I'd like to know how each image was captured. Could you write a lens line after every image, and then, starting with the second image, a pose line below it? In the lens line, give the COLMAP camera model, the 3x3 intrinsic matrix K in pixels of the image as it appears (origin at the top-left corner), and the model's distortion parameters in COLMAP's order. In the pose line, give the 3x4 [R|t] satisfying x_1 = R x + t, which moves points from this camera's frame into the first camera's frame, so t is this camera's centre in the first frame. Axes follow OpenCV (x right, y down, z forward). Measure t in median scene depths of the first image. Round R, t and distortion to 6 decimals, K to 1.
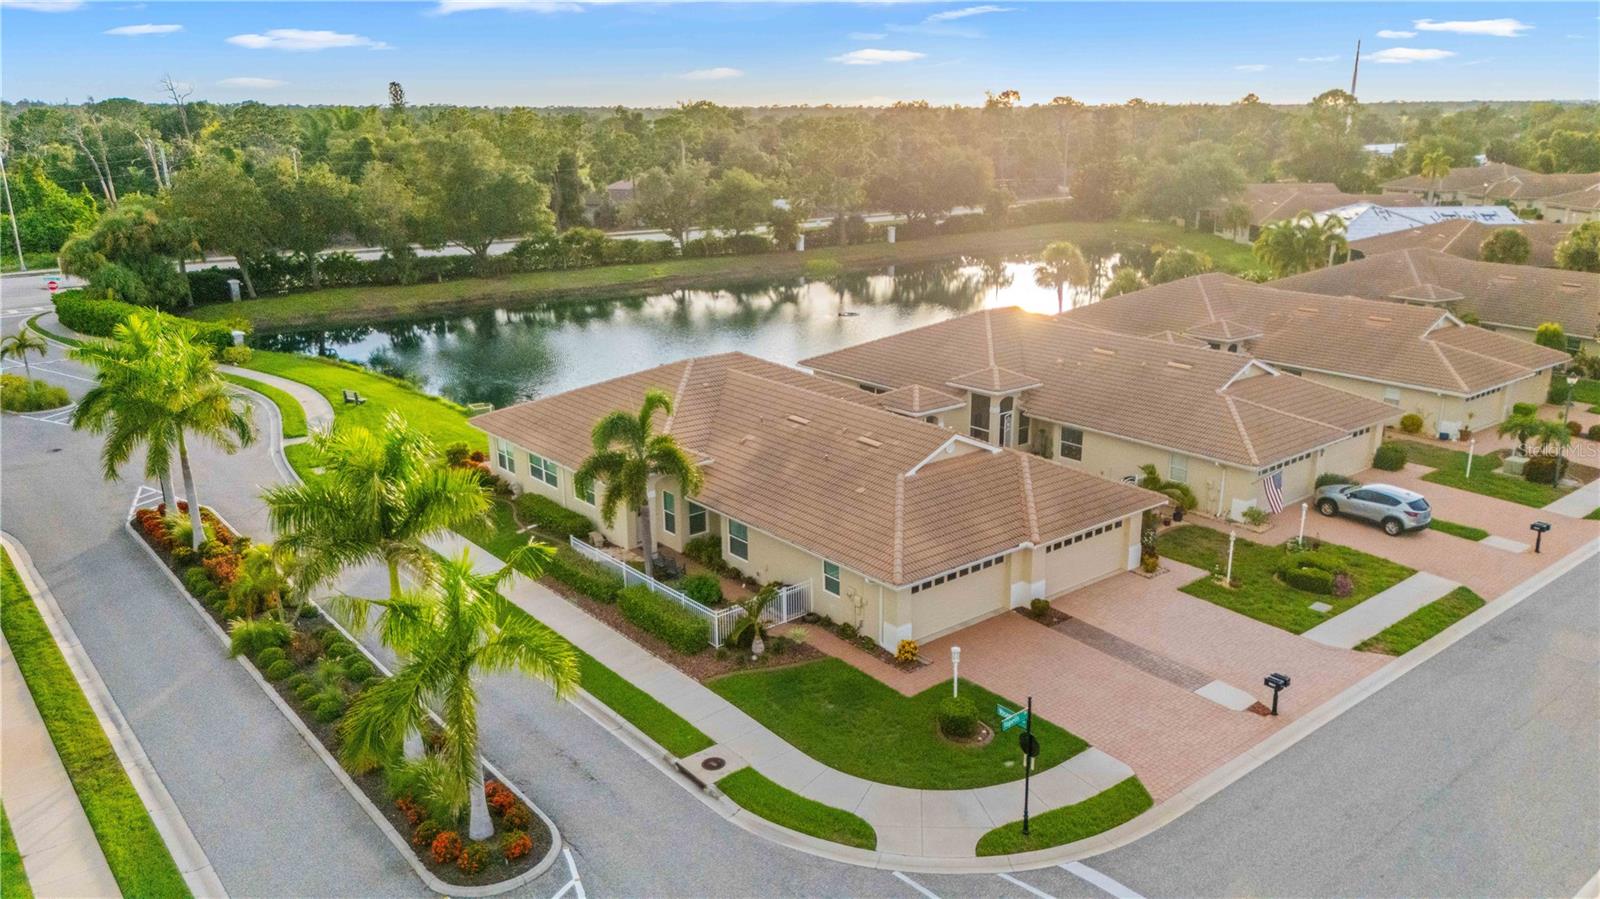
lens RADIAL K [[1165.9, 0, 800.0], [0, 1165.9, 449.5], [0, 0, 1]] dist [0.091537, -0.080993]
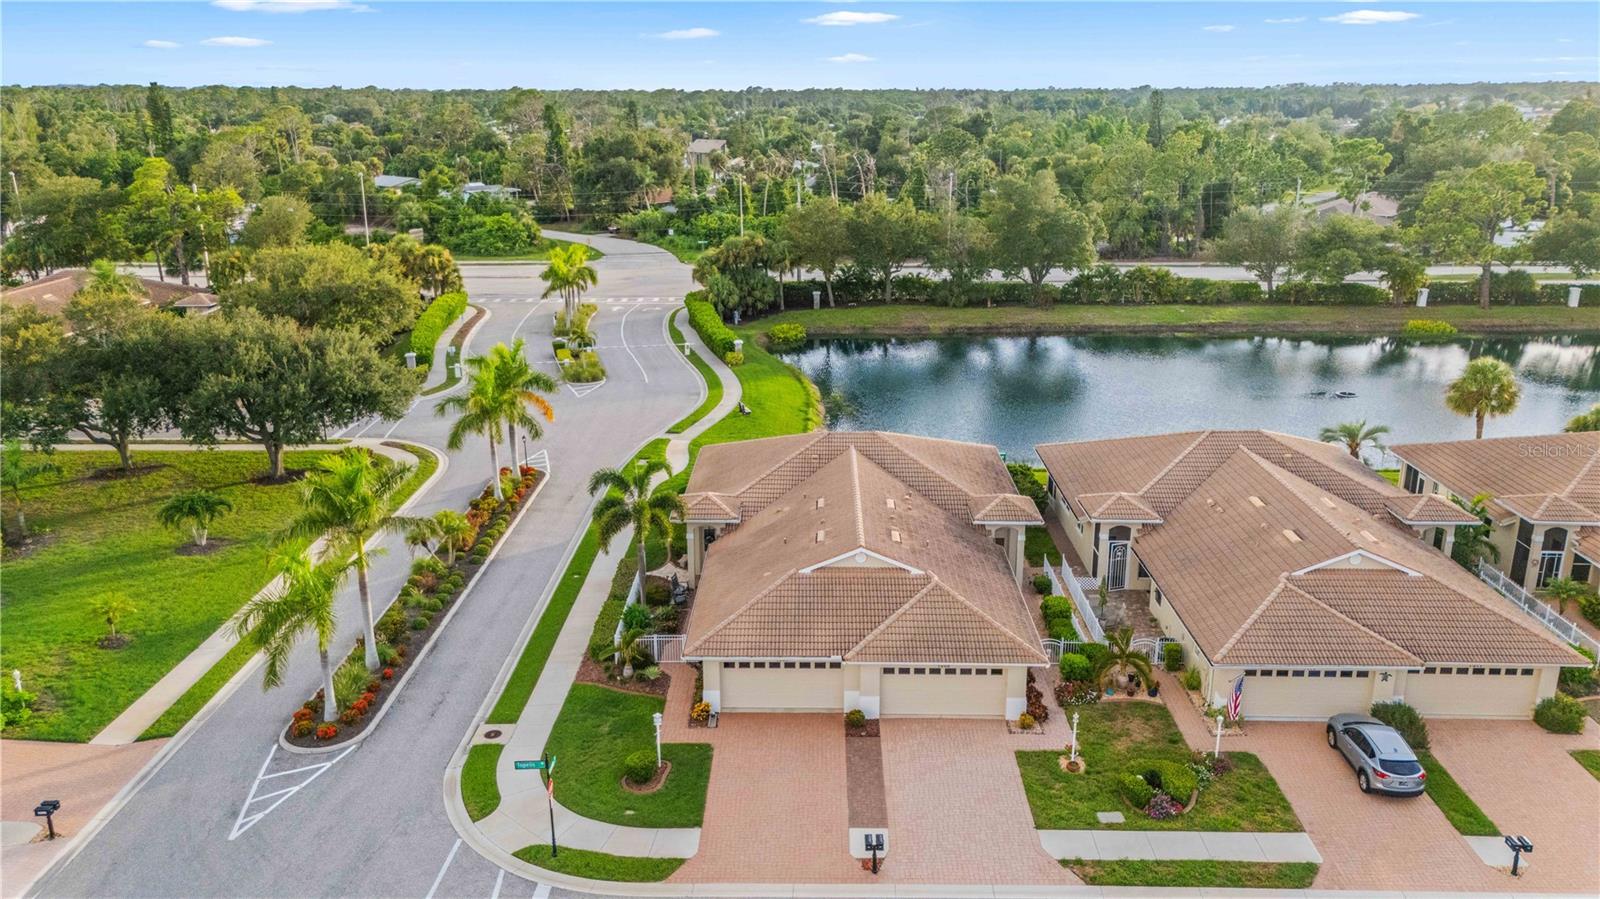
lens RADIAL K [[1183.1, 0, 794.6], [0, 1183.1, 448.8], [0, 0, 1]] dist [0.093903, -0.078382]
pose [[0.758690, 0.187101, -0.624006, 0.843637], [-0.179001, 0.980873, 0.076467, -0.196555], [0.626377, 0.053683, 0.777669, 0.083516]]
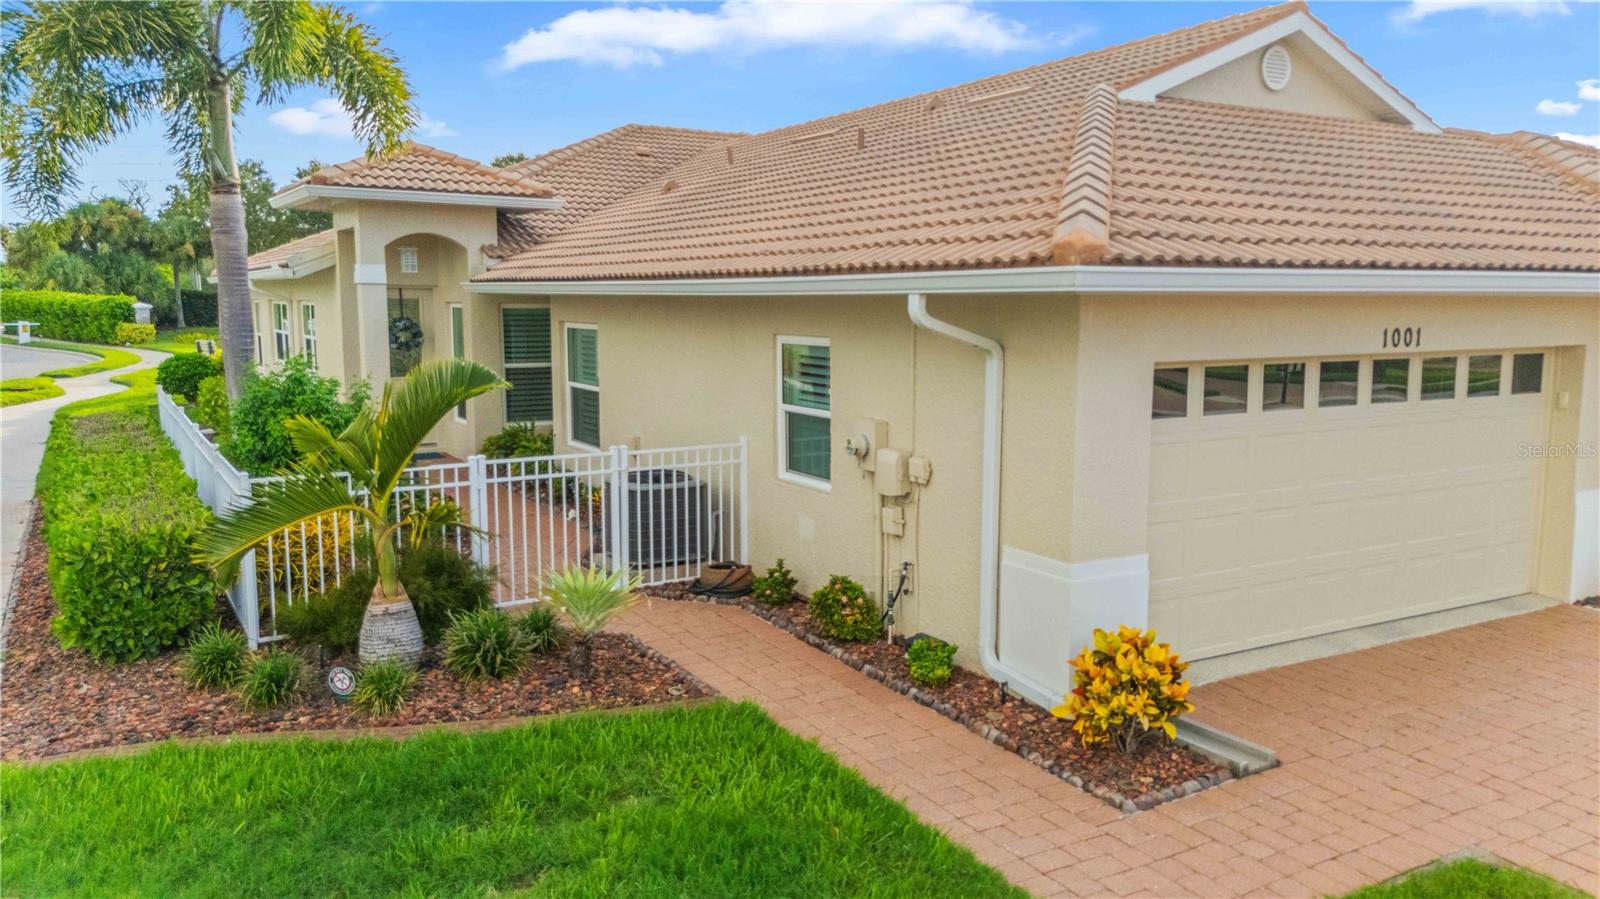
lens RADIAL K [[1178.0, 0, 795.6], [0, 1178.0, 447.4], [0, 0, 1]] dist [0.097161, -0.083370]
pose [[0.986850, 0.027840, -0.159224, 0.066546], [-0.052301, 0.987061, -0.151574, 0.158823], [0.152945, 0.157908, 0.975537, 0.772573]]
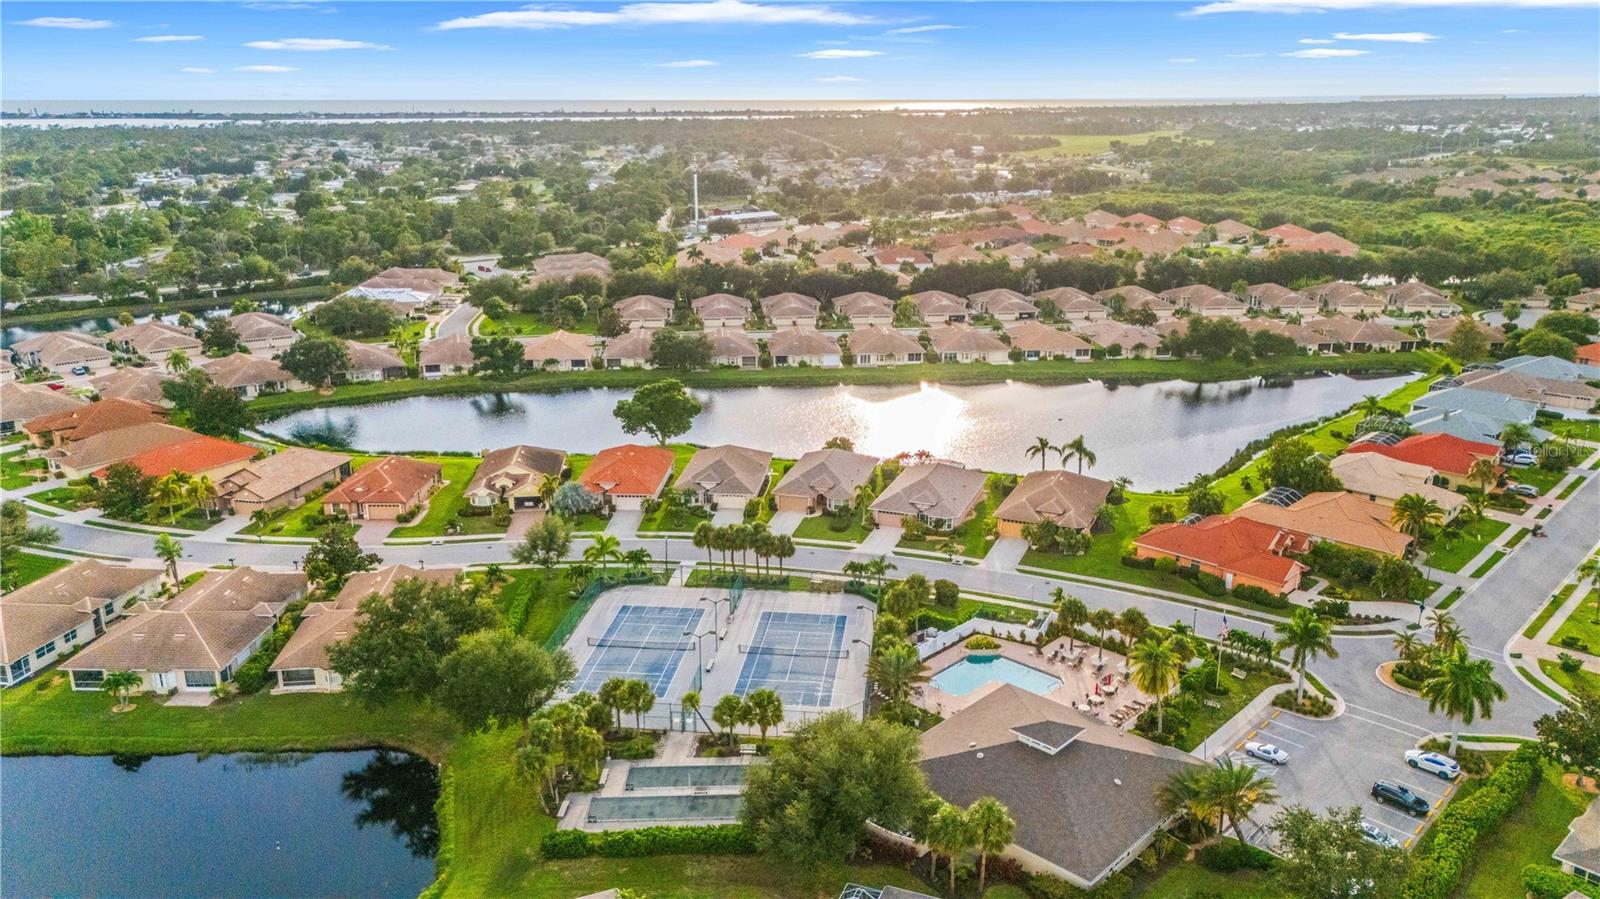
lens RADIAL K [[1165.9, 0, 800.0], [0, 1165.9, 449.5], [0, 0, 1]] dist [0.091537, -0.080993]
pose [[0.997010, -0.021491, 0.074228, 4.376518], [0.020798, 0.999733, 0.010088, 0.550613], [-0.074425, -0.008514, 0.997190, -6.149560]]
